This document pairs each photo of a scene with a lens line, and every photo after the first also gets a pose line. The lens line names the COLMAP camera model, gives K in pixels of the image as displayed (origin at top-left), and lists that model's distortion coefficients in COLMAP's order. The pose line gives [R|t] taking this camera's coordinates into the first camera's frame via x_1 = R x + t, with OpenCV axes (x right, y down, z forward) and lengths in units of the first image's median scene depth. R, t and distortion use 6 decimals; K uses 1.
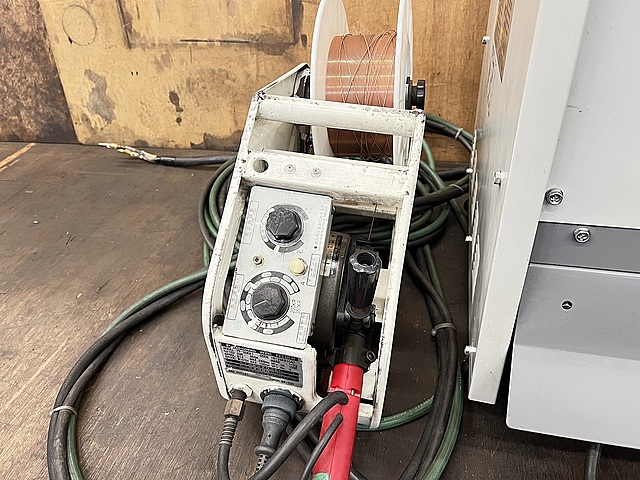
lens RADIAL K [[493.4, 0, 317.9], [0, 493.4, 244.5], [0, 0, 1]] dist [0.053365, -0.068489]
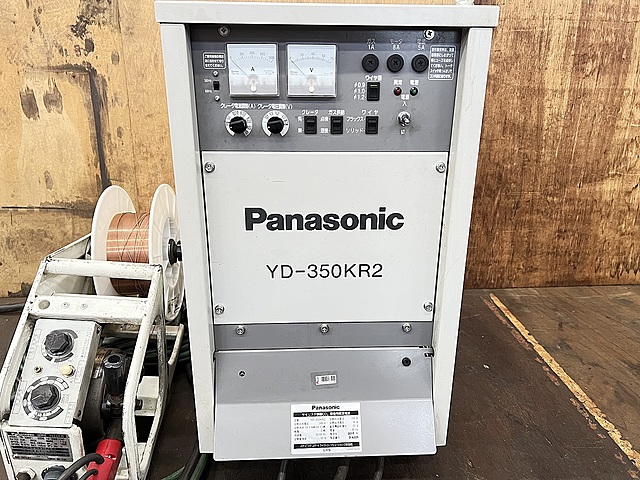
lens RADIAL K [[493.4, 0, 323.1], [0, 493.4, 239.7], [0, 0, 1]] dist [0.053365, -0.068489]
pose [[0.956429, -0.033024, 0.290092, 0.258138], [0.111877, 0.959197, -0.259662, 0.135249], [-0.269680, 0.280802, 0.921099, -0.663012]]
